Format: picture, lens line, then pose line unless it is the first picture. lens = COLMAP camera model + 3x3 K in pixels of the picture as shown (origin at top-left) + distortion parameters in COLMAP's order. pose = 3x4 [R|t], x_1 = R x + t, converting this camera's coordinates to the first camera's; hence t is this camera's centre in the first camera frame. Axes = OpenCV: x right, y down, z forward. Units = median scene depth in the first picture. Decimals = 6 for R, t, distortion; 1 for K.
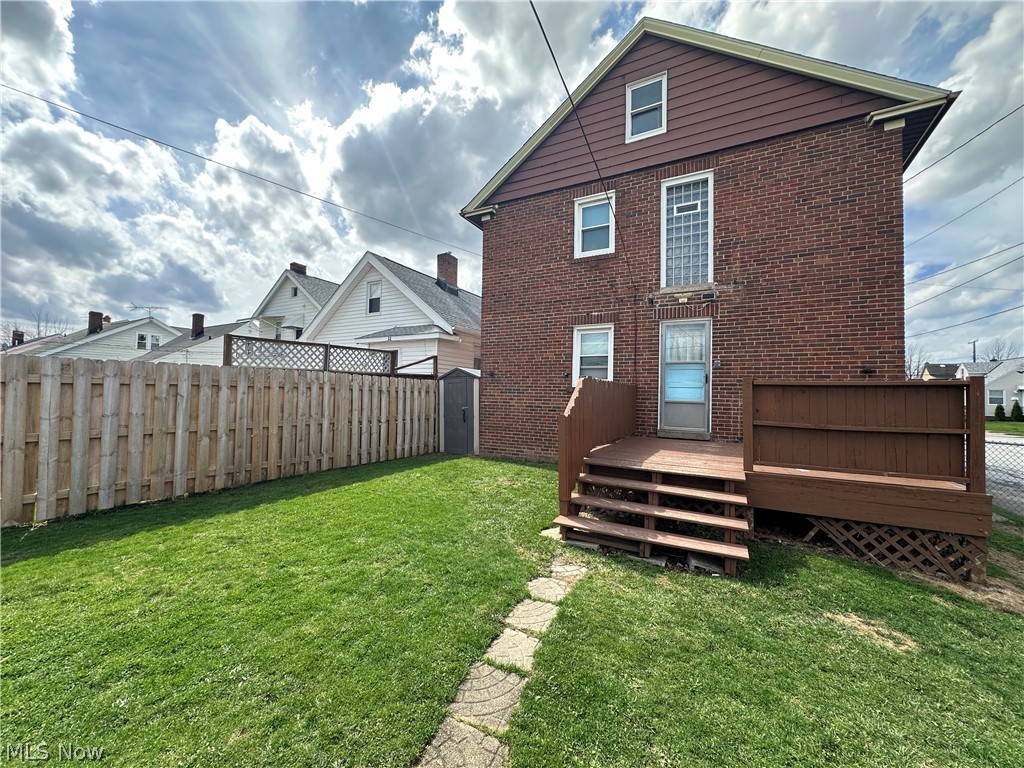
lens RADIAL K [[407.4, 0, 511.2], [0, 407.4, 382.9], [0, 0, 1]] dist [-0.004206, -0.001189]
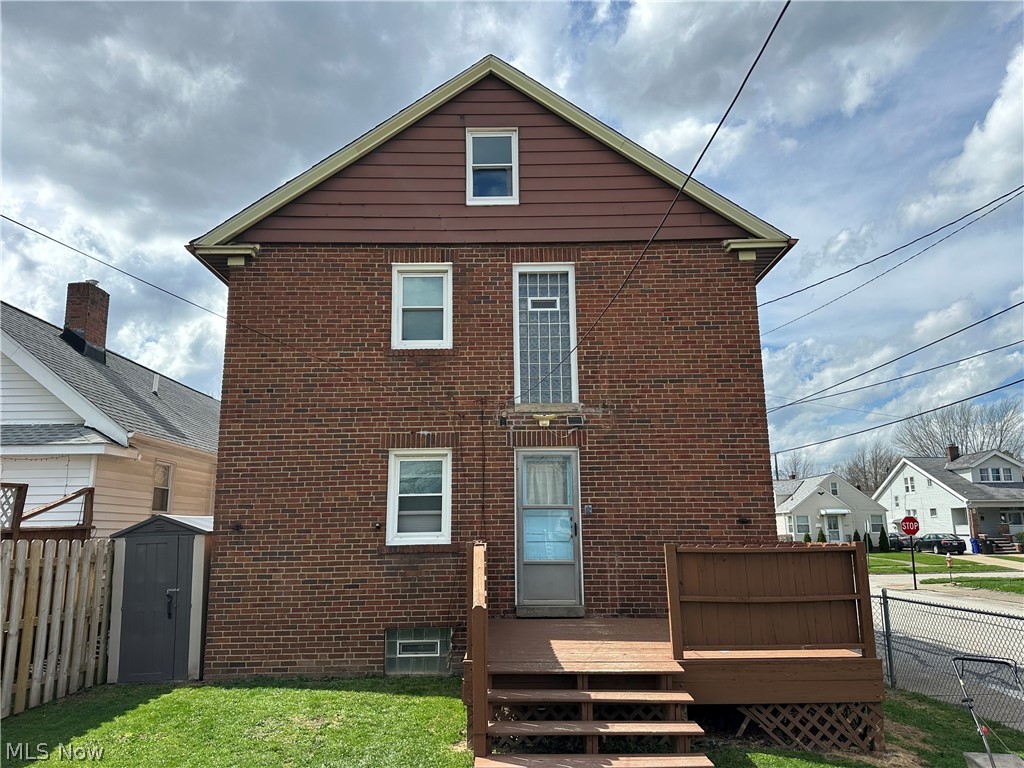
lens RADIAL K [[723.0, 0, 502.0], [0, 723.0, 382.2], [0, 0, 1]] dist [0.065987, -0.082833]
pose [[0.870859, 0.064322, 0.487307, -0.311102], [0.015949, 0.987181, -0.158805, -0.069819], [-0.491275, 0.146069, 0.858669, -0.121954]]
